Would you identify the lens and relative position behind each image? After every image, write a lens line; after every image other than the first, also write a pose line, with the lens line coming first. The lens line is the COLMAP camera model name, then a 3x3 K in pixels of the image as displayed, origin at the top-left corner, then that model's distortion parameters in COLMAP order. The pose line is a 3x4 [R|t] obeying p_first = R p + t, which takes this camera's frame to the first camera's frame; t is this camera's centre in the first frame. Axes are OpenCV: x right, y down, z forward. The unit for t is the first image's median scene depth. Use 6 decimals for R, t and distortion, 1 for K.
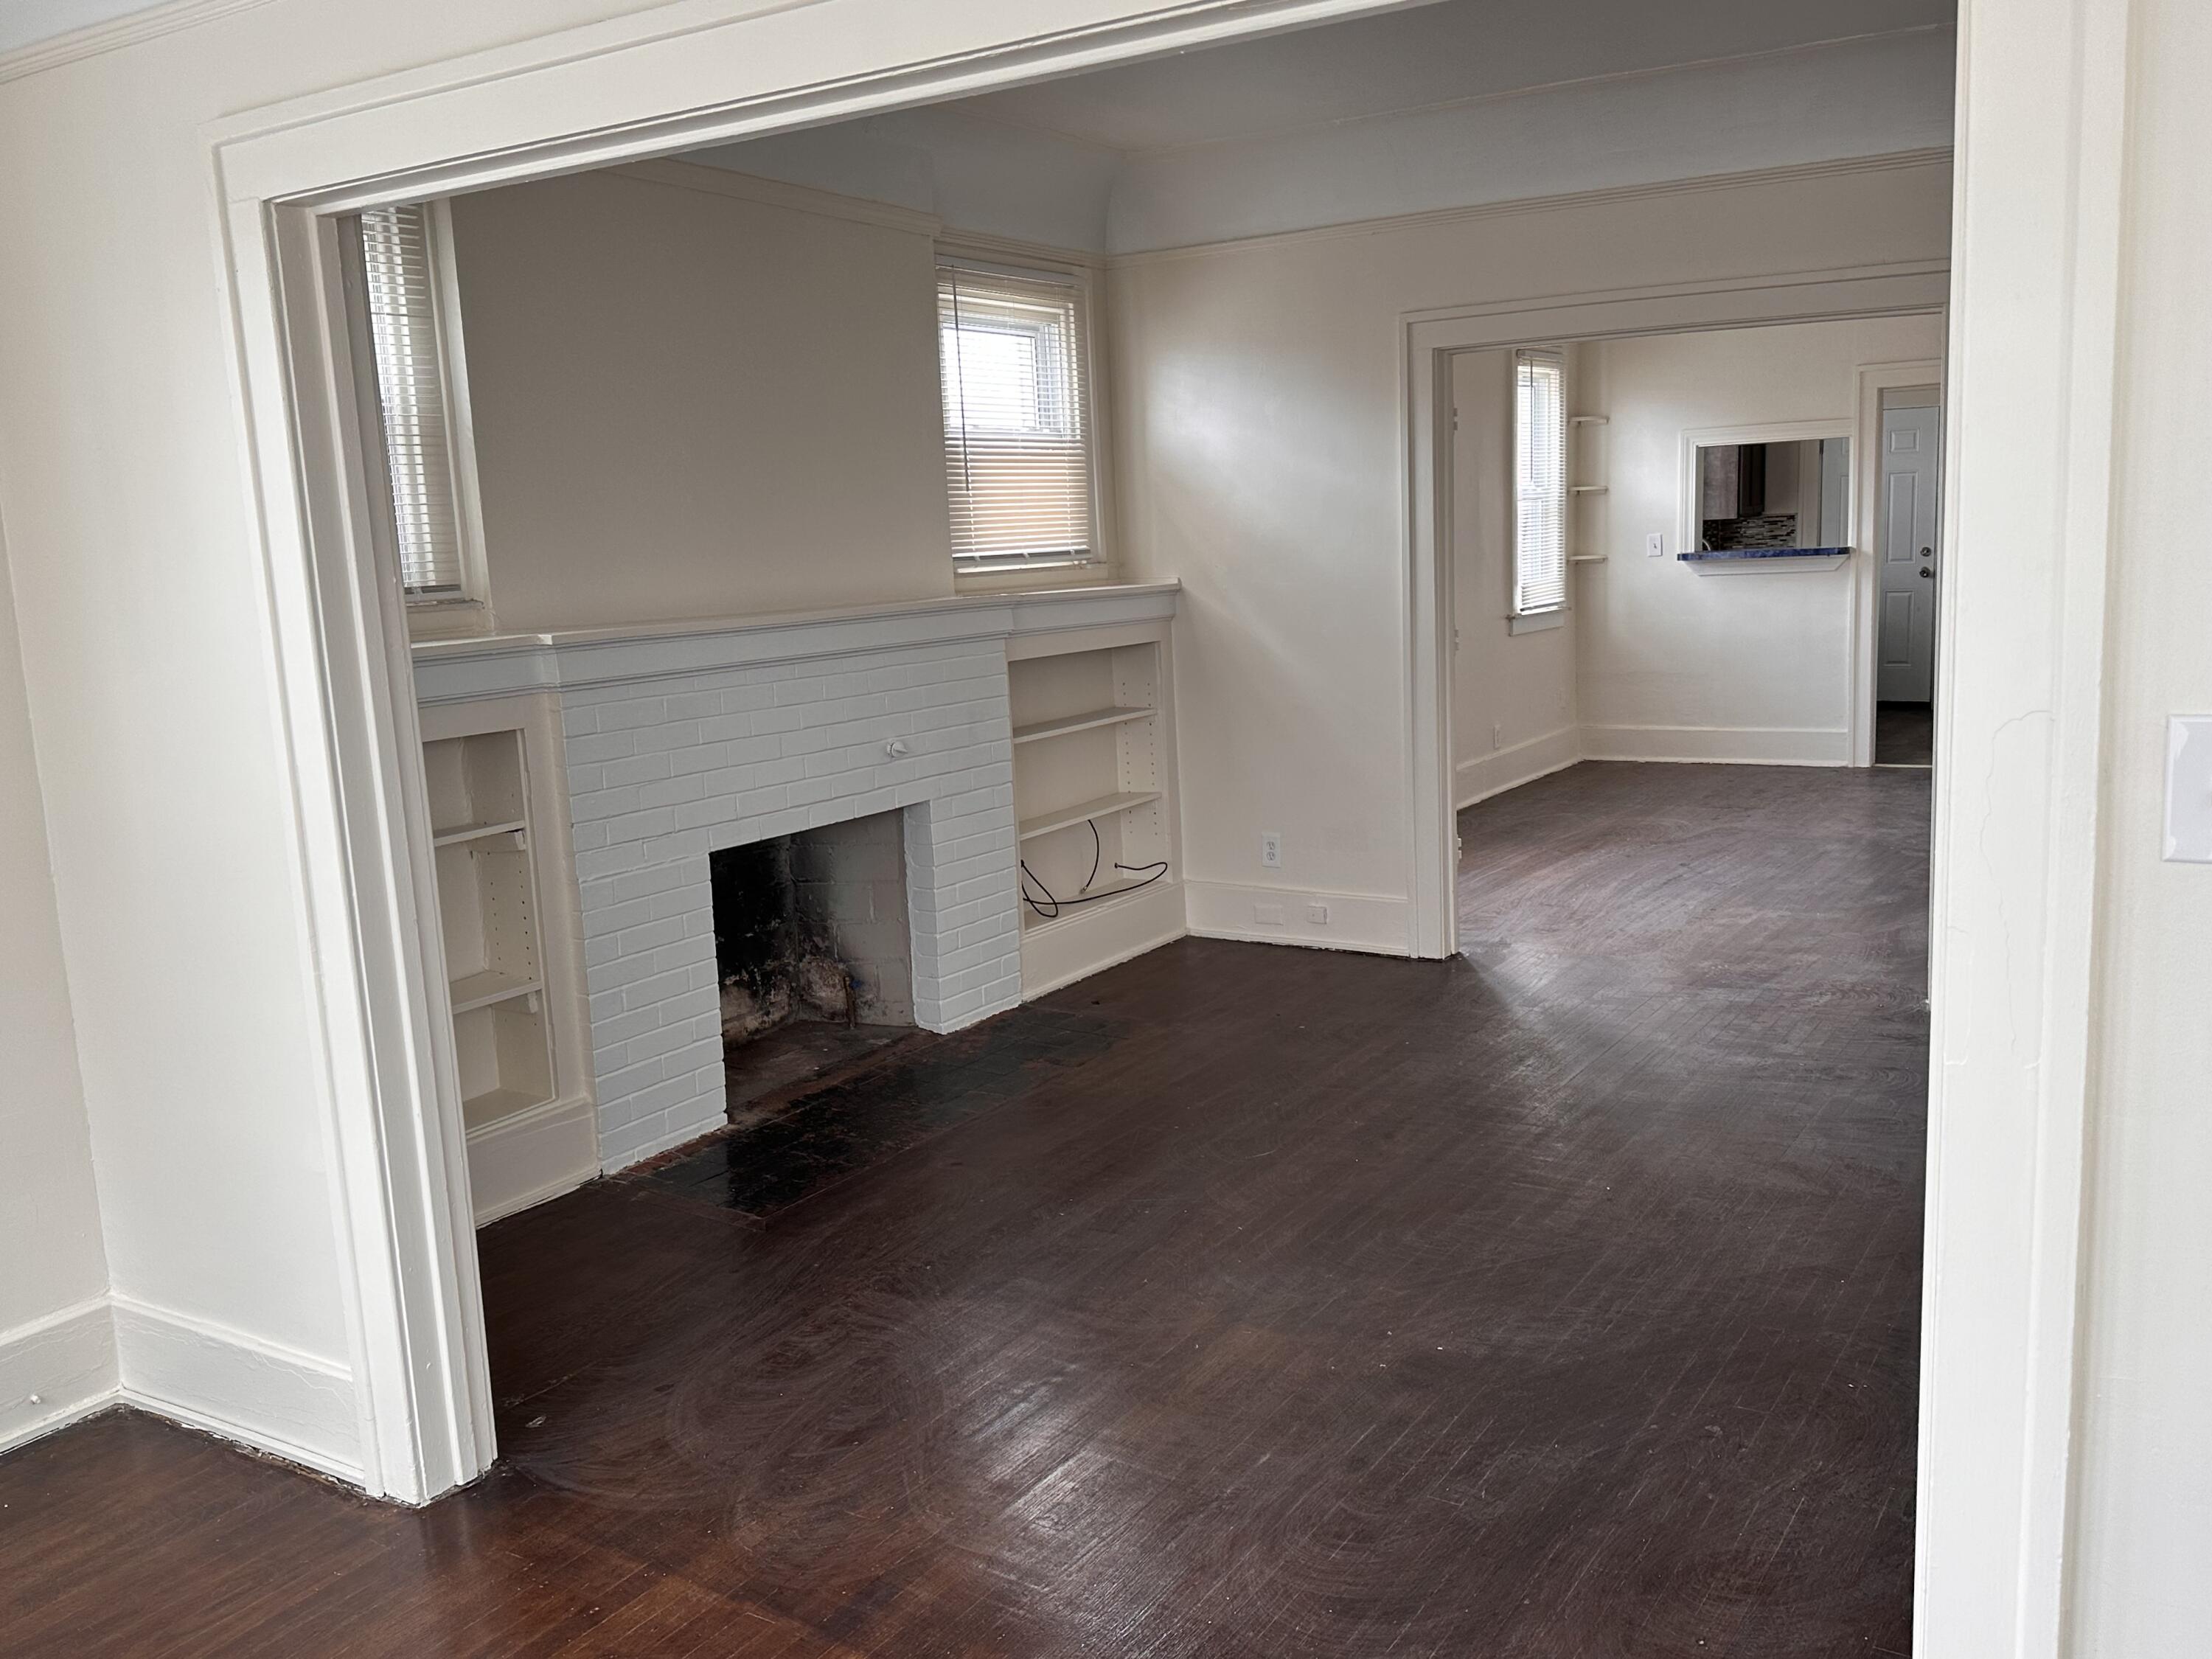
lens RADIAL K [[1847.4, 0, 1123.9], [0, 1847.4, 832.8], [0, 0, 1]] dist [0.144720, -0.155095]
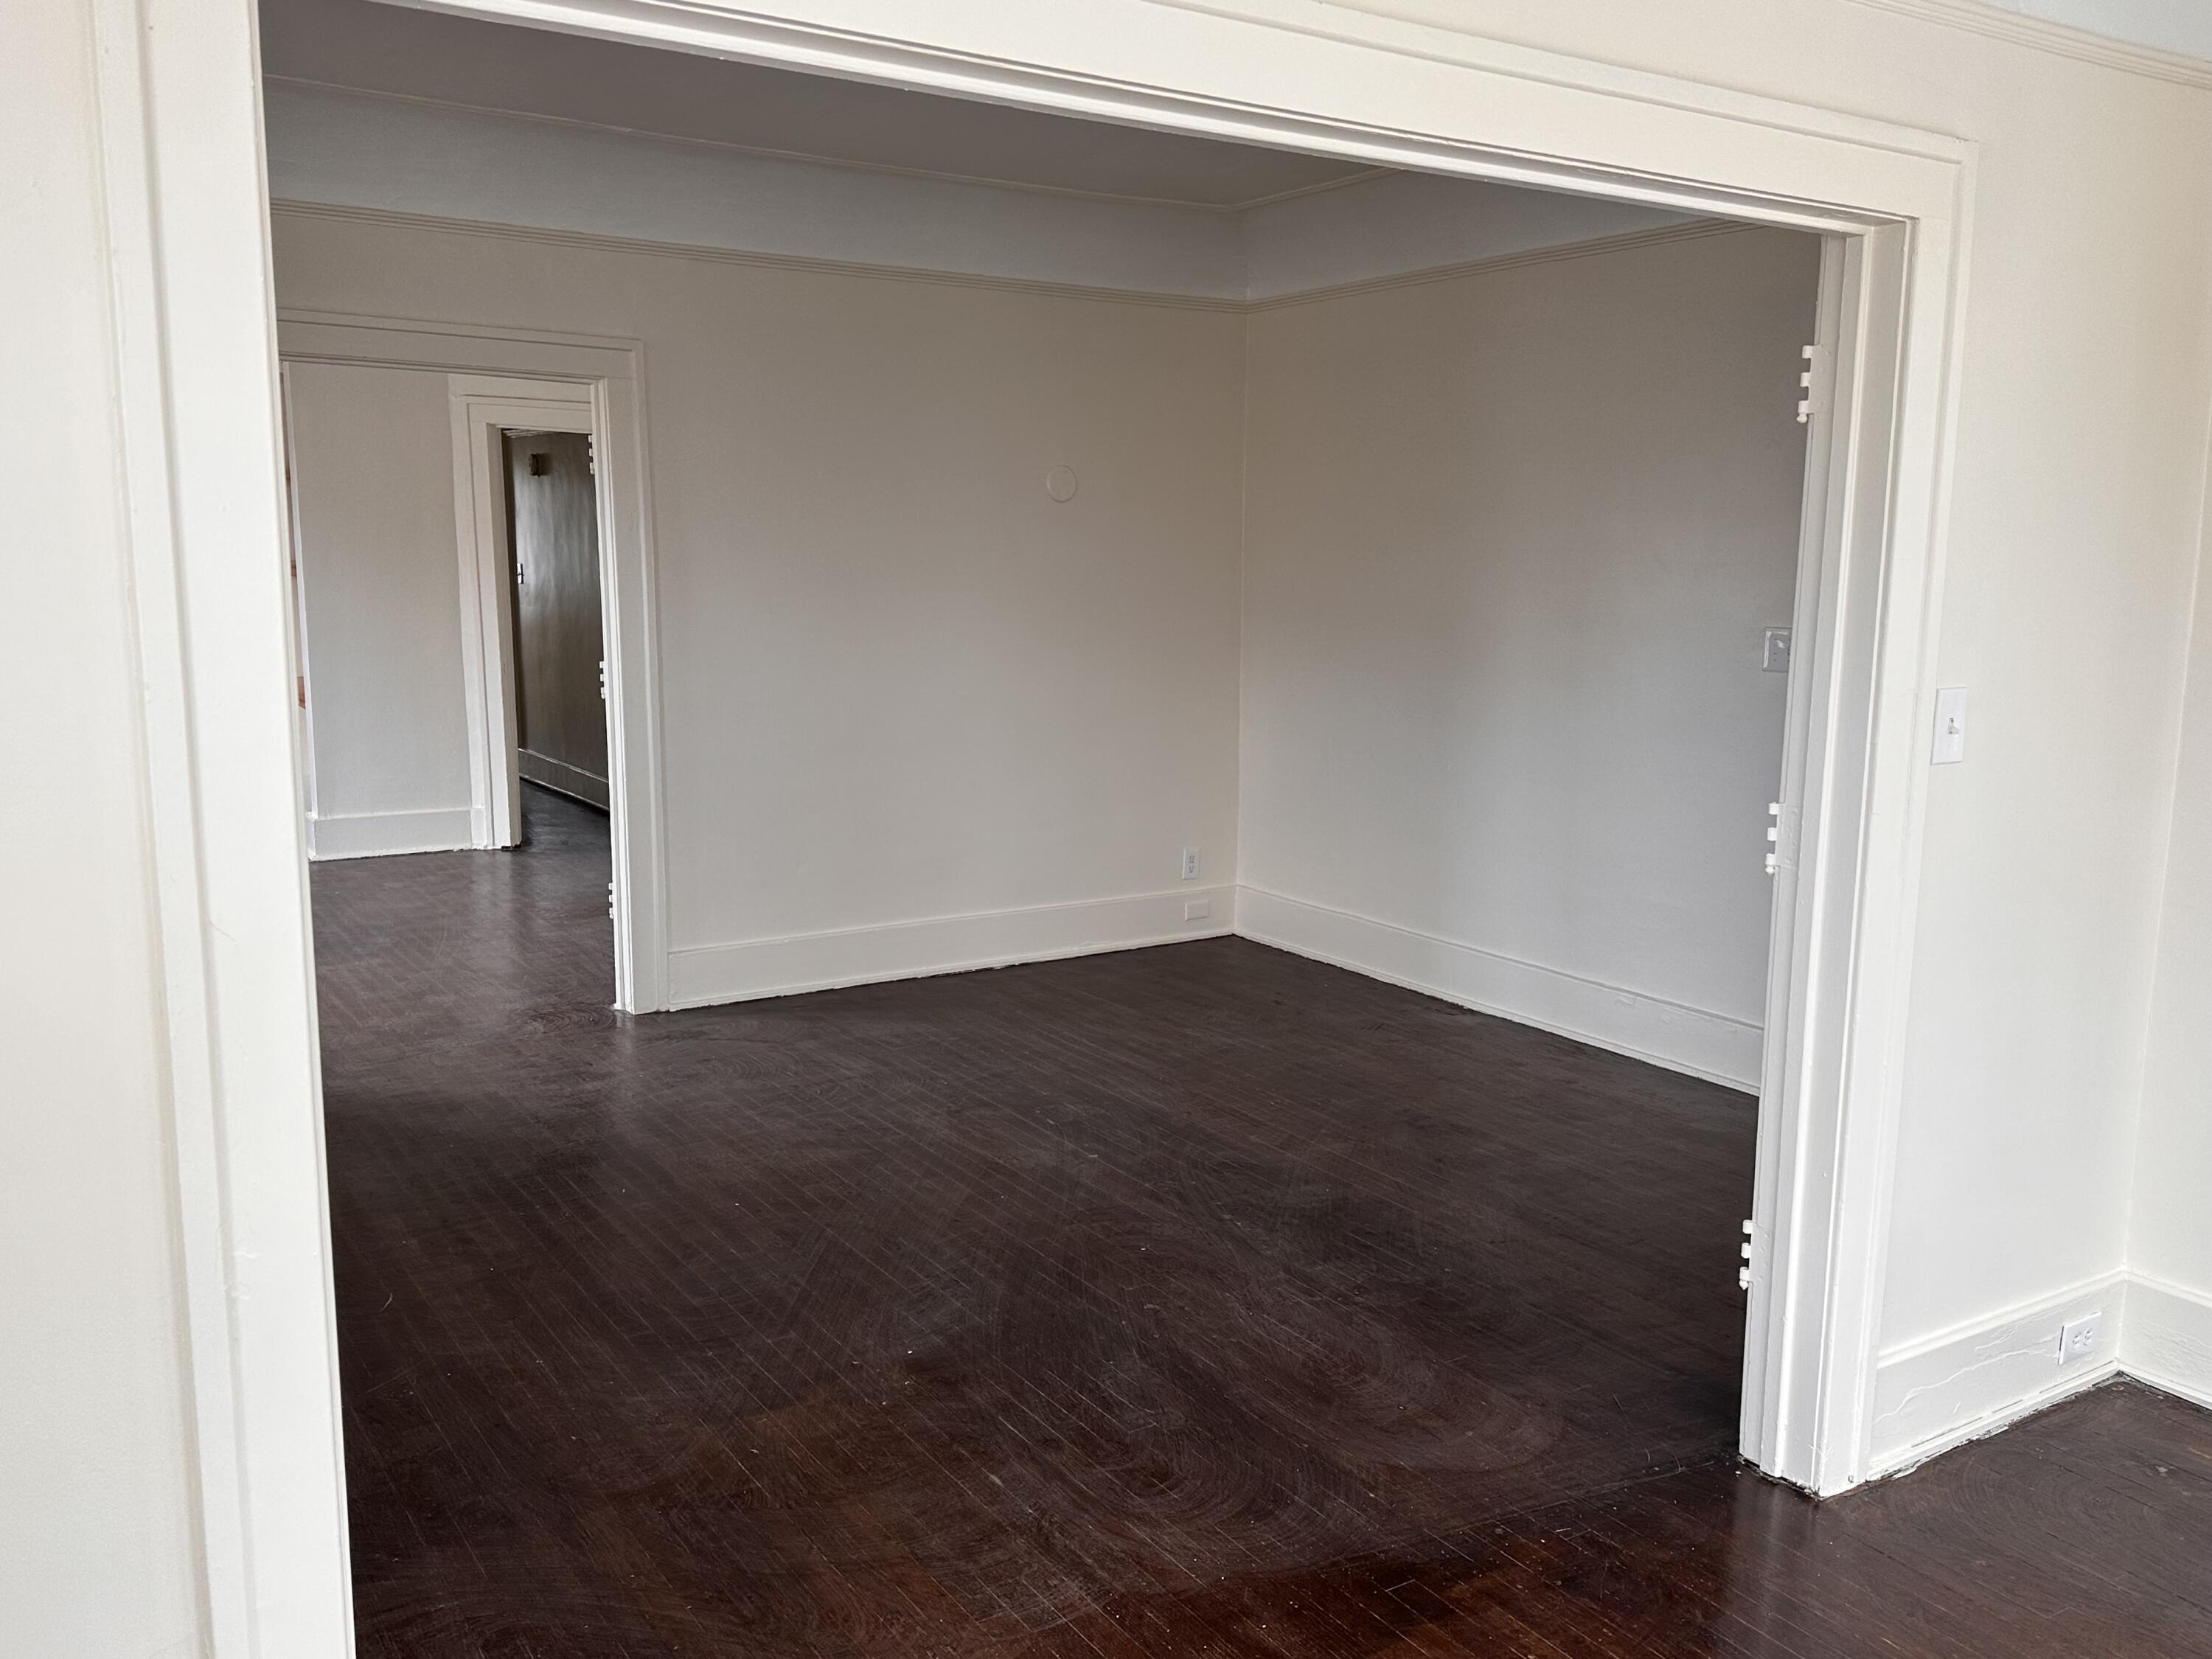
lens RADIAL K [[1847.4, 0, 1126.6], [0, 1847.4, 831.2], [0, 0, 1]] dist [0.144720, -0.155095]
pose [[0.425276, -0.095055, 0.900058, -0.420895], [0.121199, 0.991494, 0.047445, -0.028710], [-0.896912, 0.088909, 0.433179, 0.253902]]
